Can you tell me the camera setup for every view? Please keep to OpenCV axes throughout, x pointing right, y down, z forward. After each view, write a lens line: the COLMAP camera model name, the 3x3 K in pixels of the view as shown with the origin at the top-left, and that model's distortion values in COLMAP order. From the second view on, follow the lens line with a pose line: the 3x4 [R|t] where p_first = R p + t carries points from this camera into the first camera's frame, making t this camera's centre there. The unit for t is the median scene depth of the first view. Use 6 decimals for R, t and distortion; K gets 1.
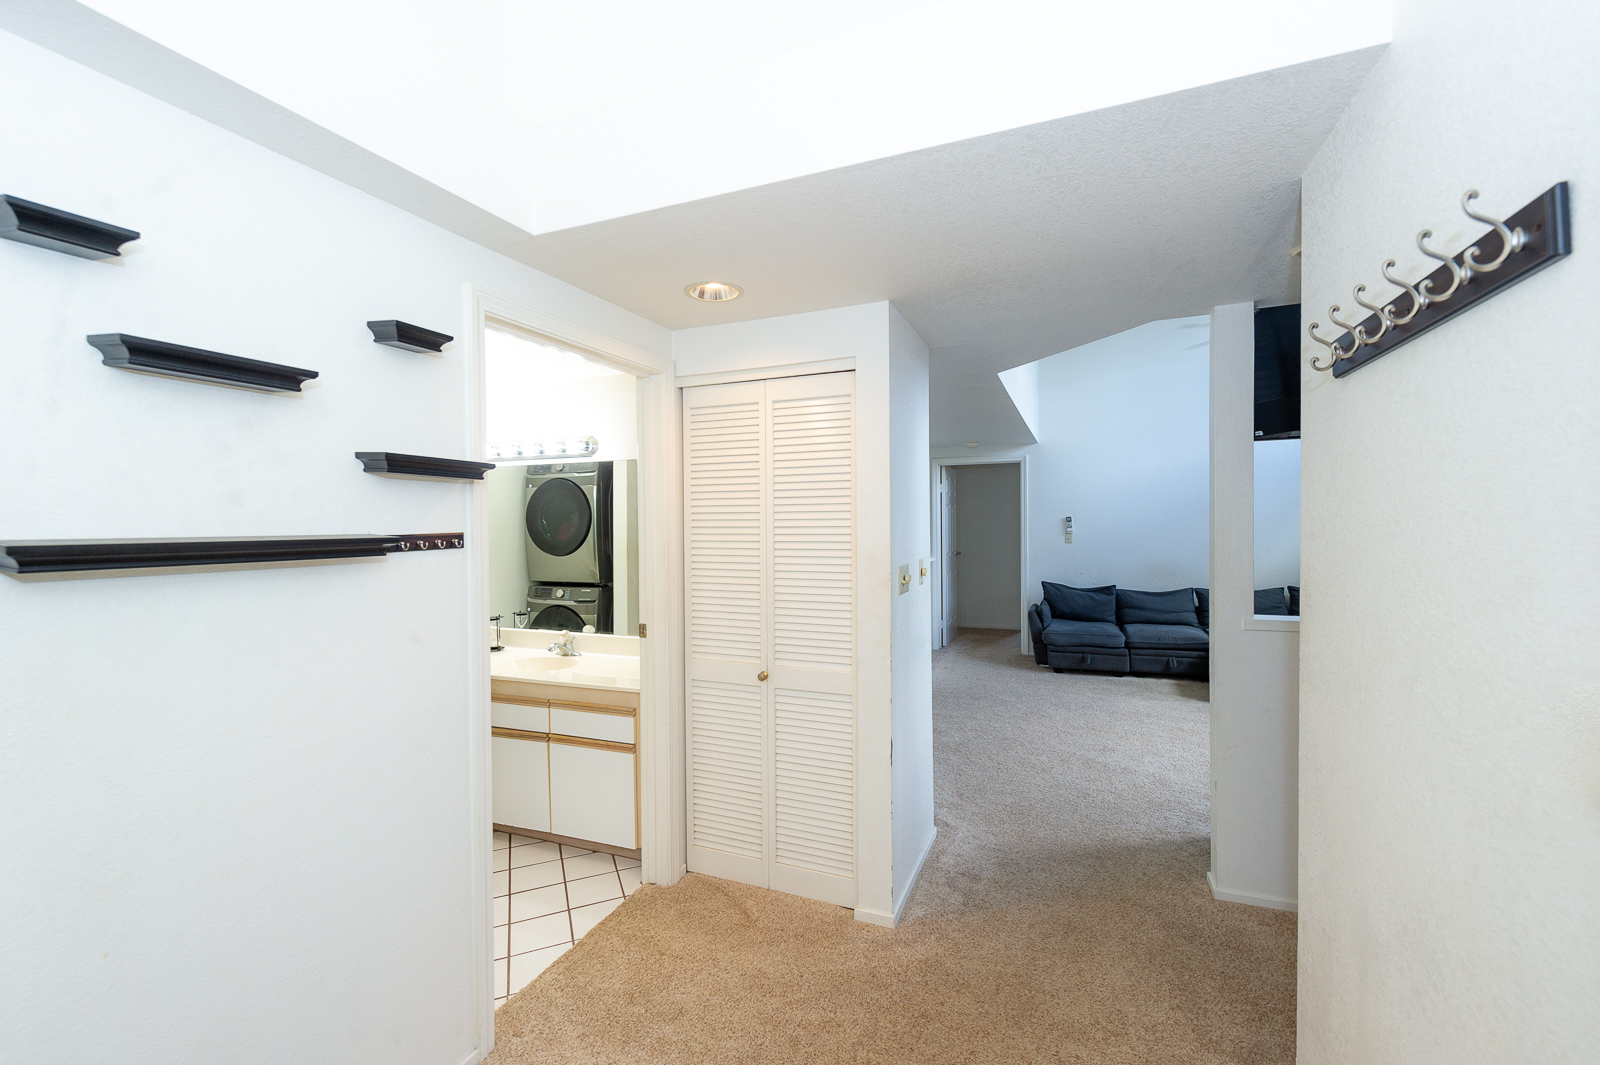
lens RADIAL K [[675.3, 0, 805.1], [0, 675.3, 528.3], [0, 0, 1]] dist [0.013808, -0.002936]
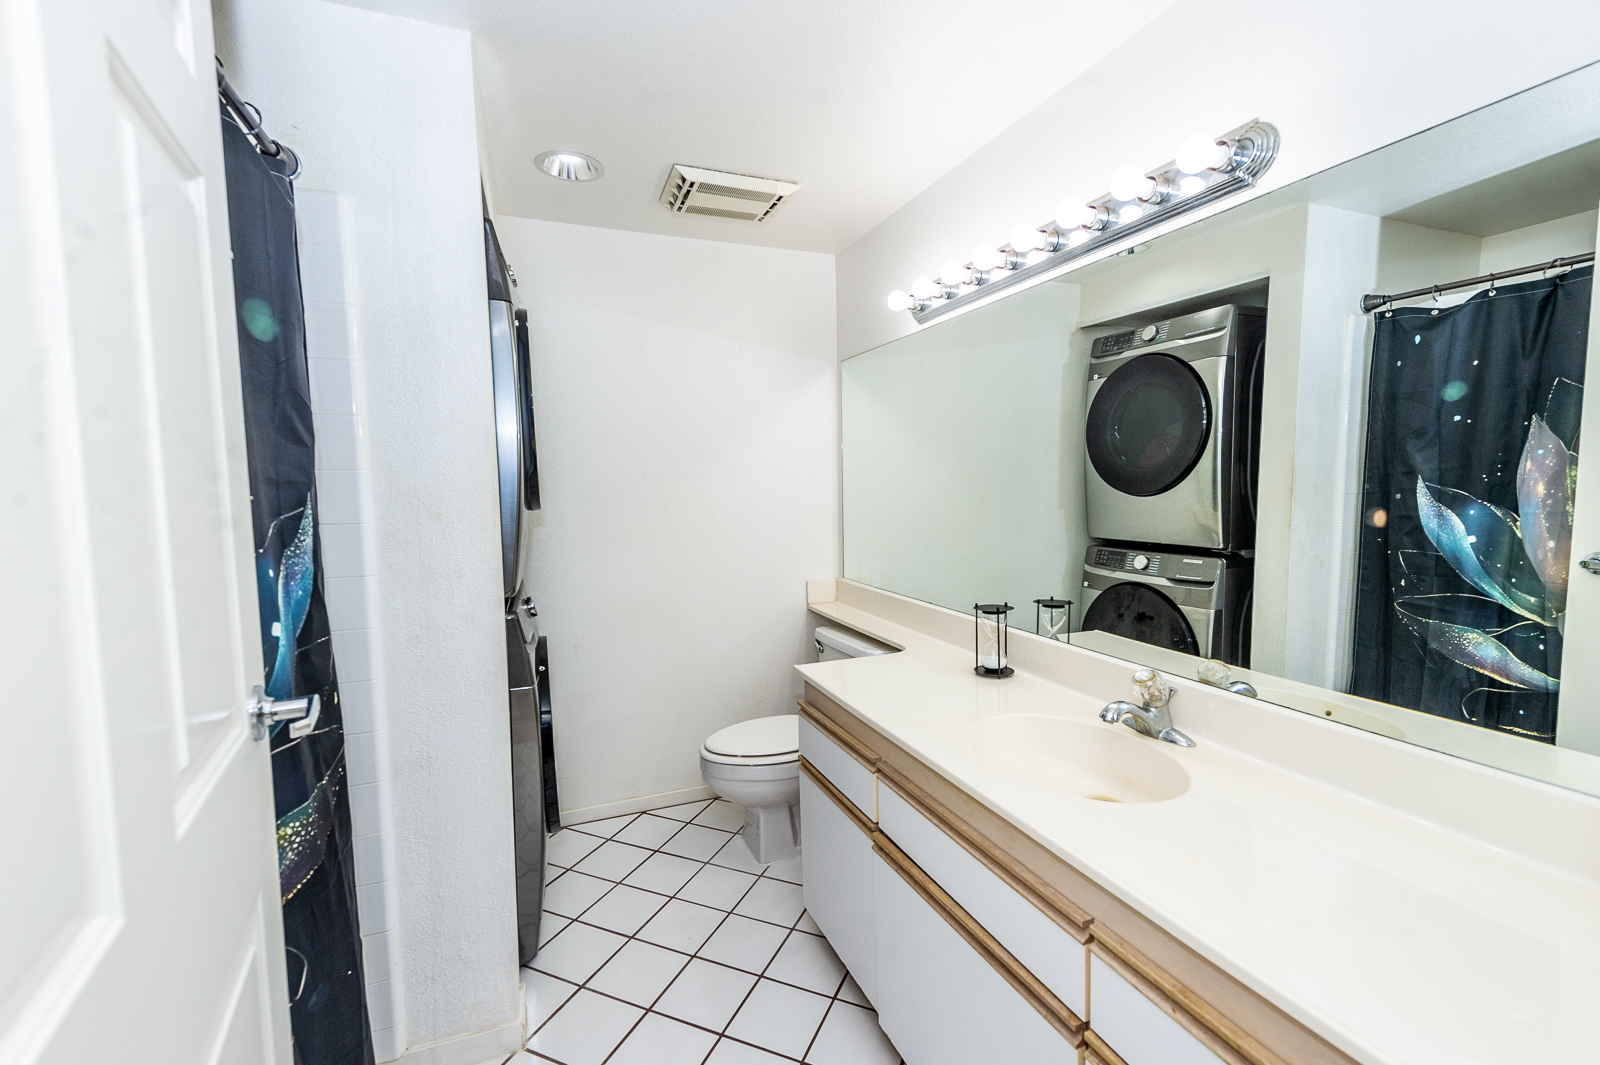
lens RADIAL K [[675.3, 0, 794.0], [0, 675.3, 531.9], [0, 0, 1]] dist [0.013808, -0.002936]
pose [[0.677140, 0.054411, -0.733840, -0.147491], [-0.001797, 0.997382, 0.072293, 0.031146], [0.735852, -0.047634, 0.675465, 0.413801]]
